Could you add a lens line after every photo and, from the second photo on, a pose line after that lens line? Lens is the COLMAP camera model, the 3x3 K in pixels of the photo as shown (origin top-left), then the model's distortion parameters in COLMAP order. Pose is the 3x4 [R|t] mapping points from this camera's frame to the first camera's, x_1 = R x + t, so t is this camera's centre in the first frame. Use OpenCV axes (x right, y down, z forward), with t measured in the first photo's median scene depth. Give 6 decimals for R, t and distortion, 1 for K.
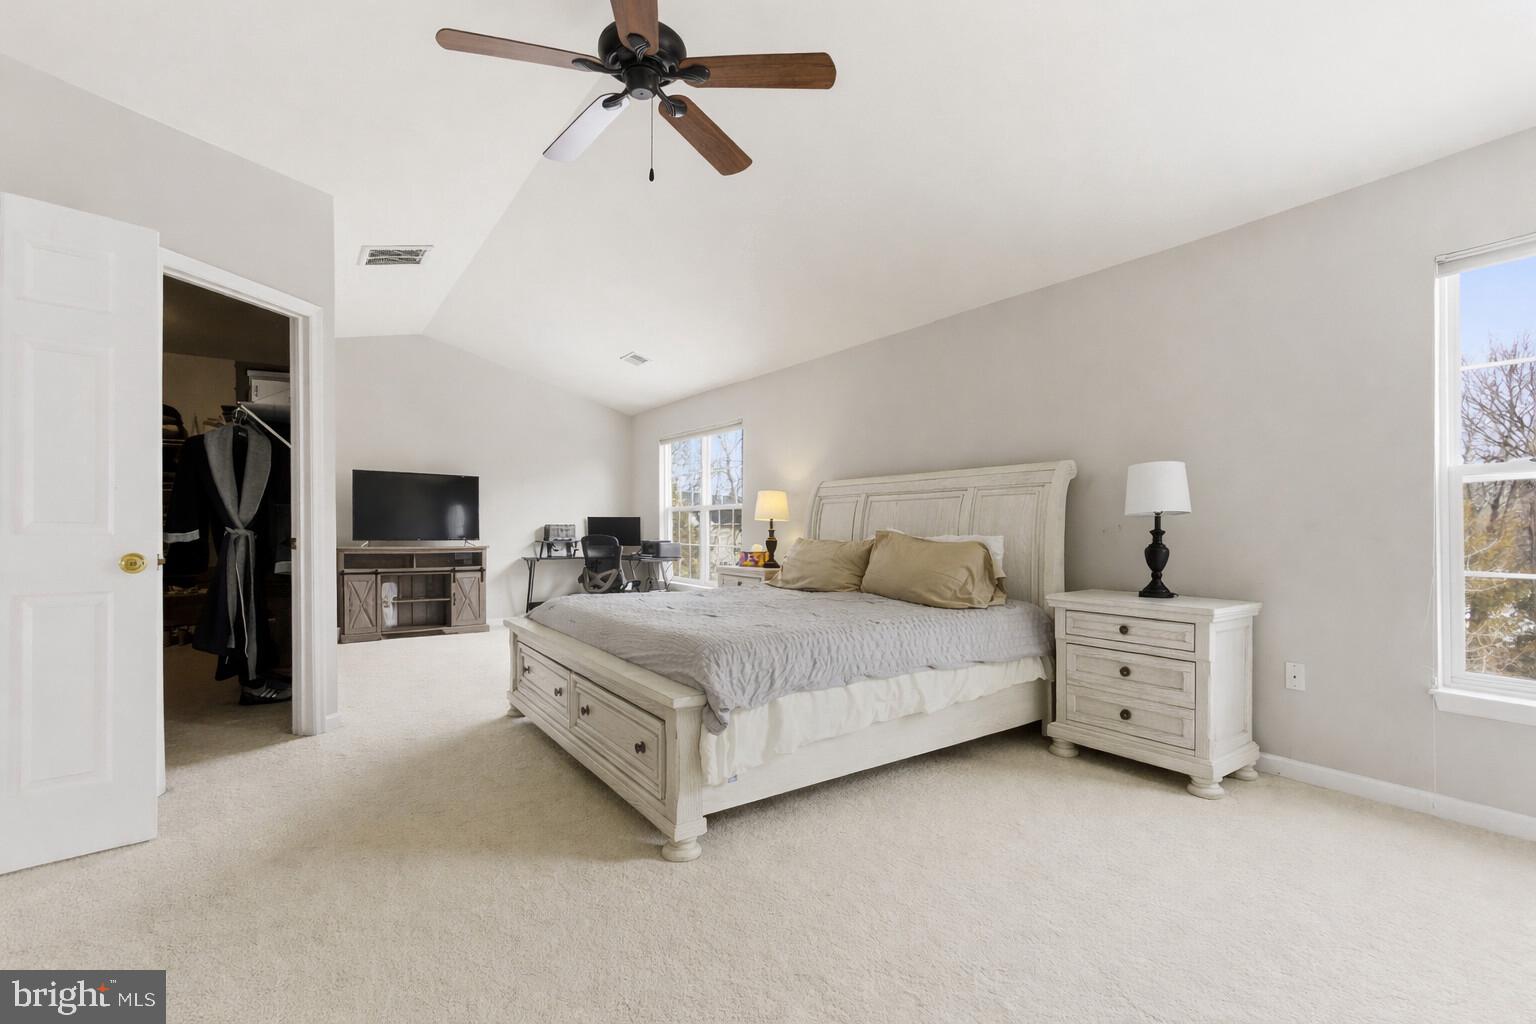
lens RADIAL K [[667.2, 0, 766.8], [0, 667.2, 513.5], [0, 0, 1]] dist [-0.003890, 0.000238]
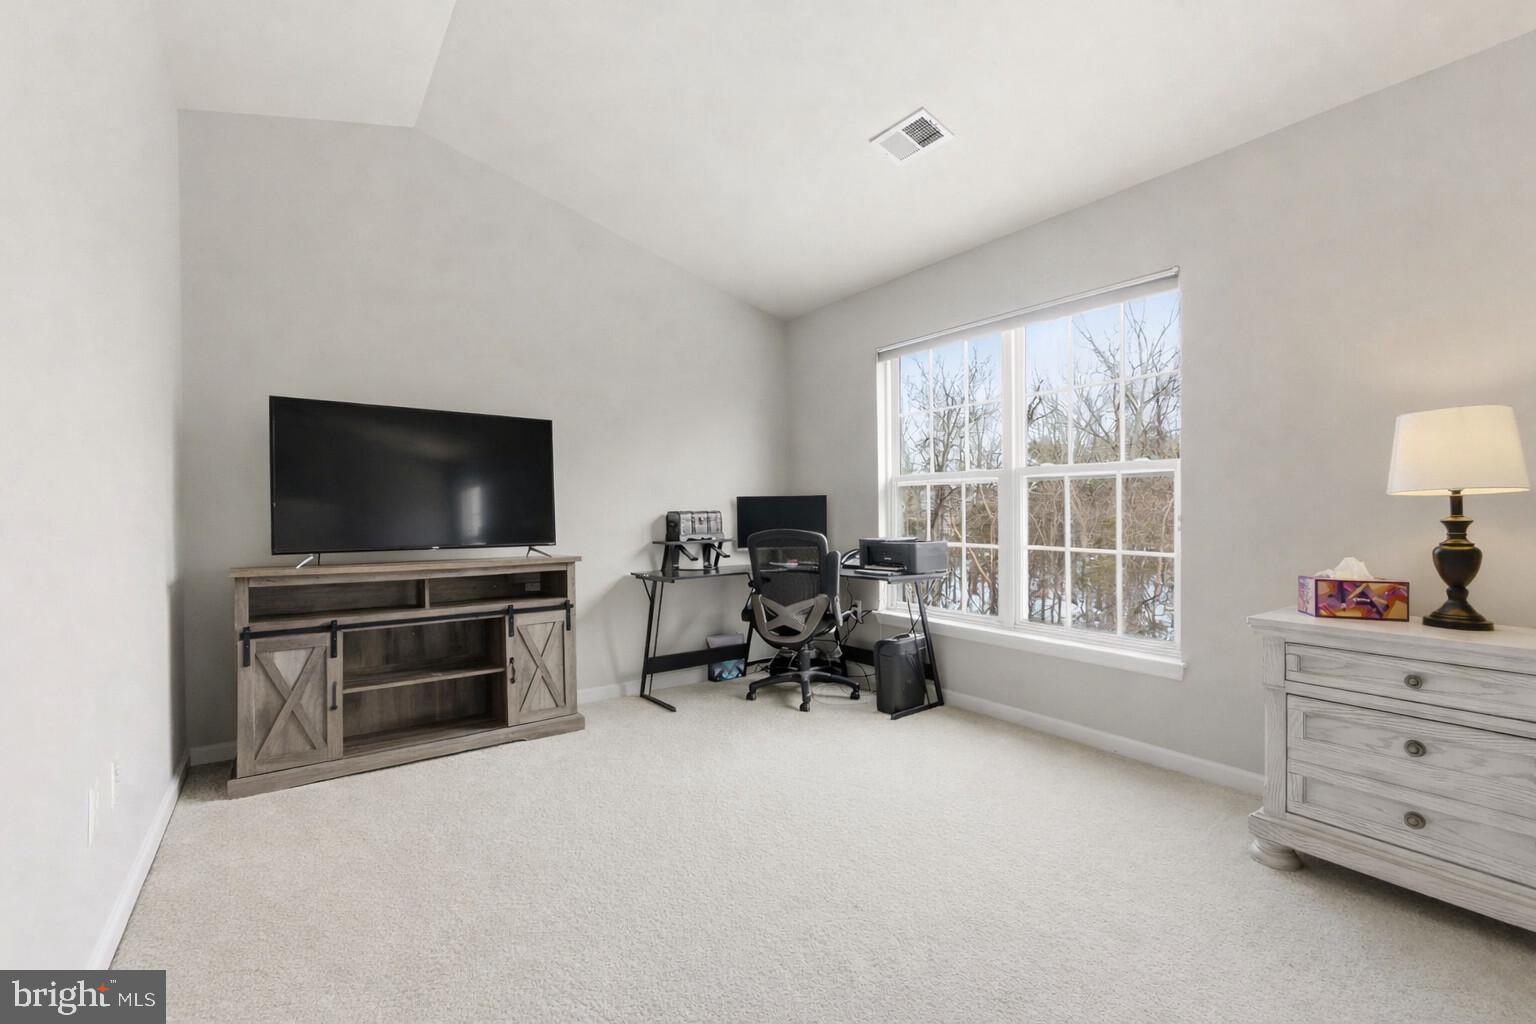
lens RADIAL K [[632.0, 0, 770.5], [0, 632.0, 532.6], [0, 0, 1]] dist [-0.000303, 0.000043]
pose [[0.999652, -0.007987, 0.025137, -0.291617], [0.006677, 0.998636, 0.051790, 0.009189], [-0.025517, -0.051604, 0.998342, 0.544107]]
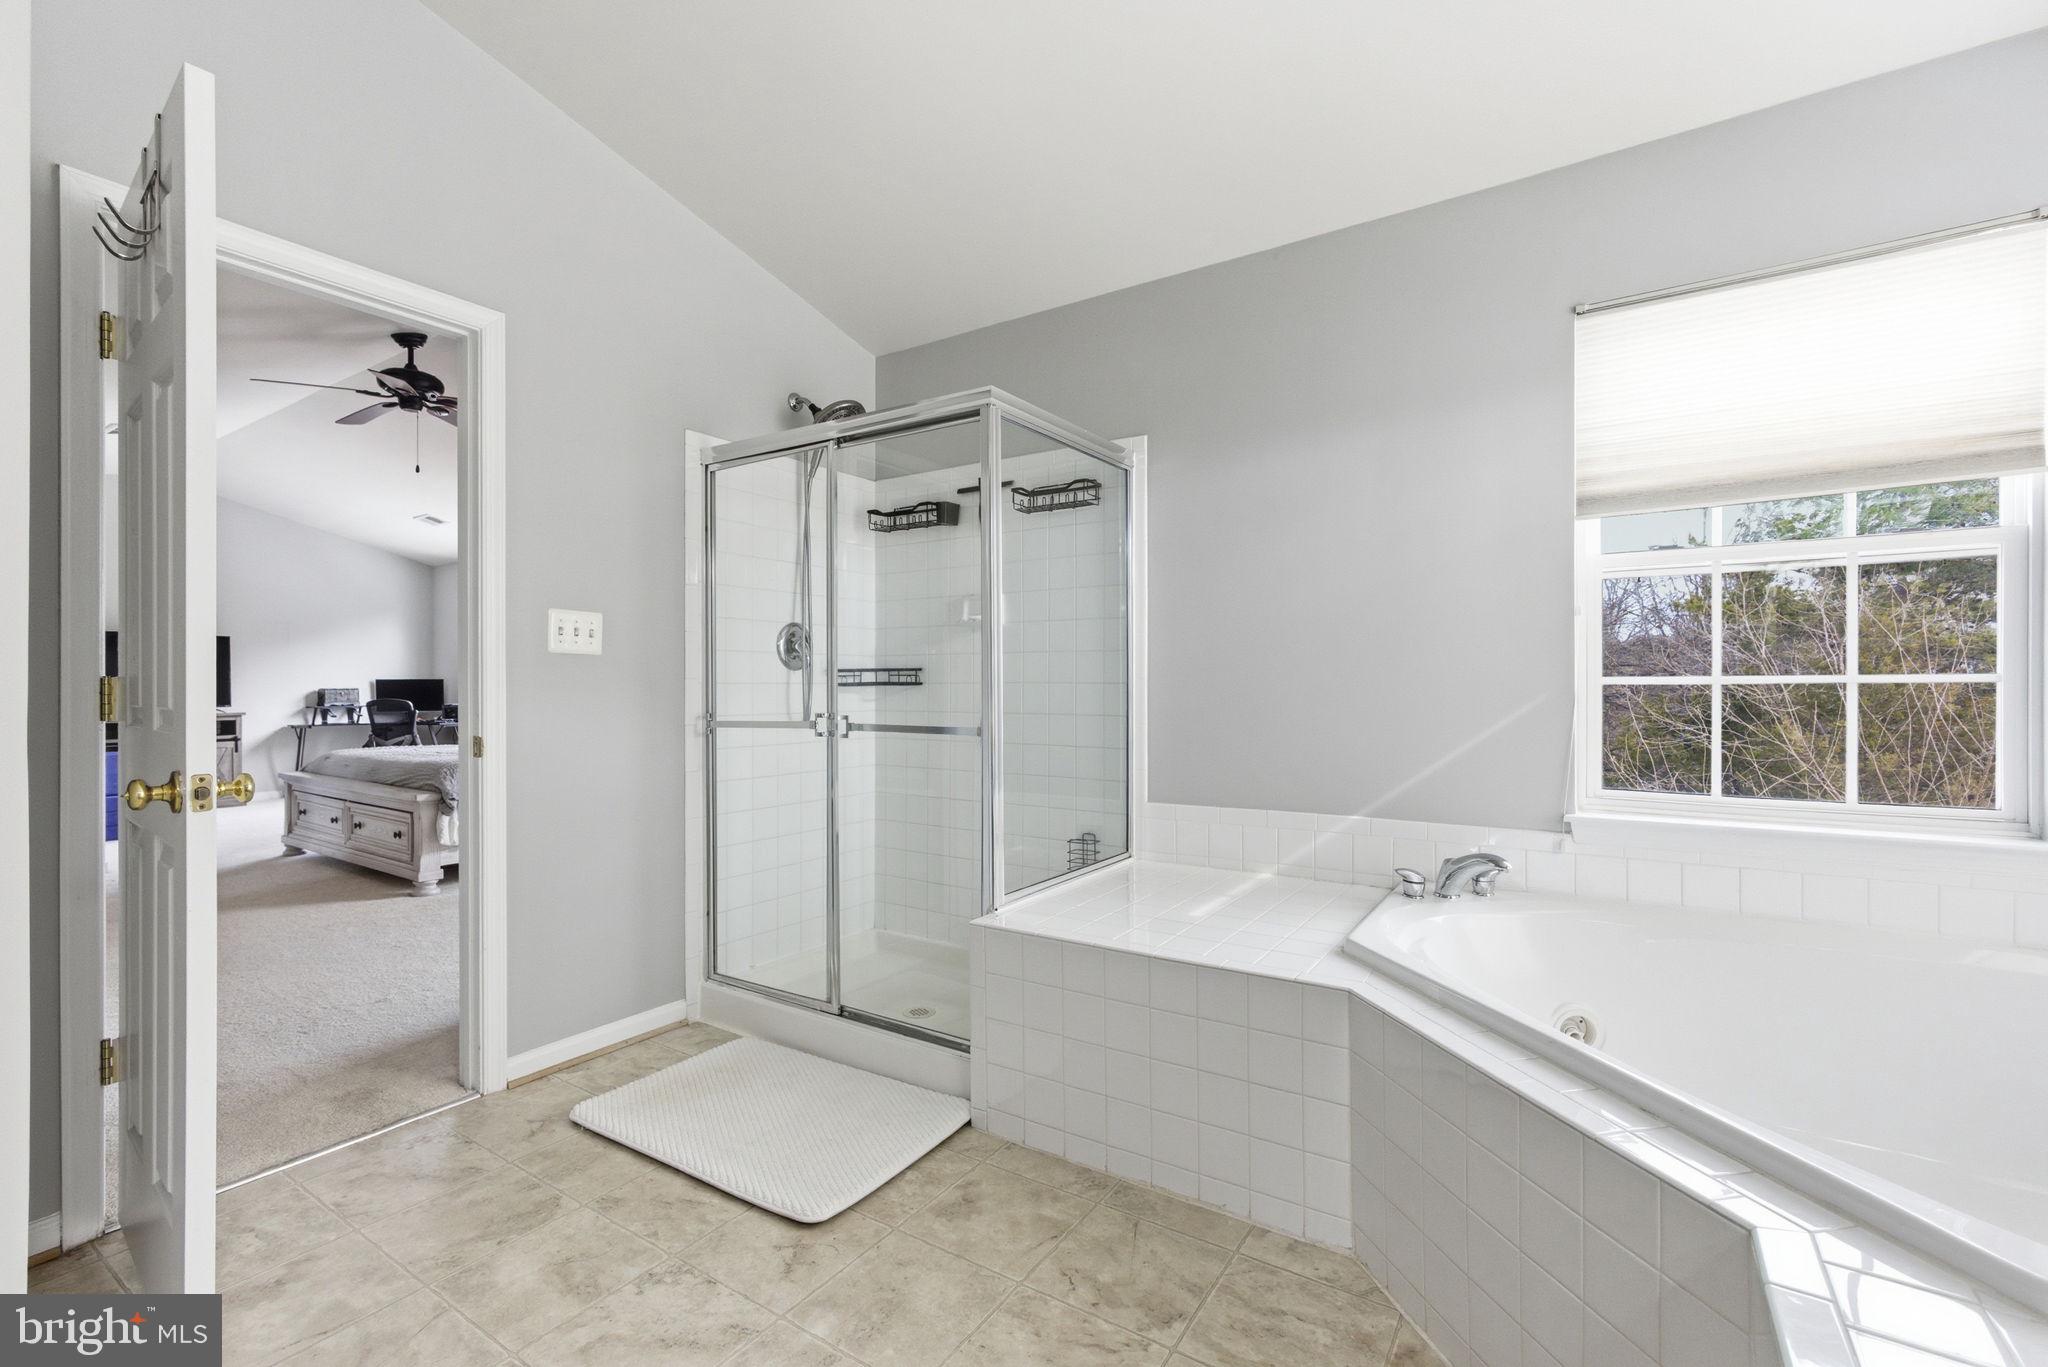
lens RADIAL K [[889.6, 0, 1022.4], [0, 889.6, 685.5], [0, 0, 1]] dist [-0.003890, 0.000238]
pose [[0.939112, -0.009658, 0.343476, 0.166408], [0.002799, 0.999787, 0.020460, -0.010261], [-0.343600, -0.018253, 0.938939, -0.505455]]
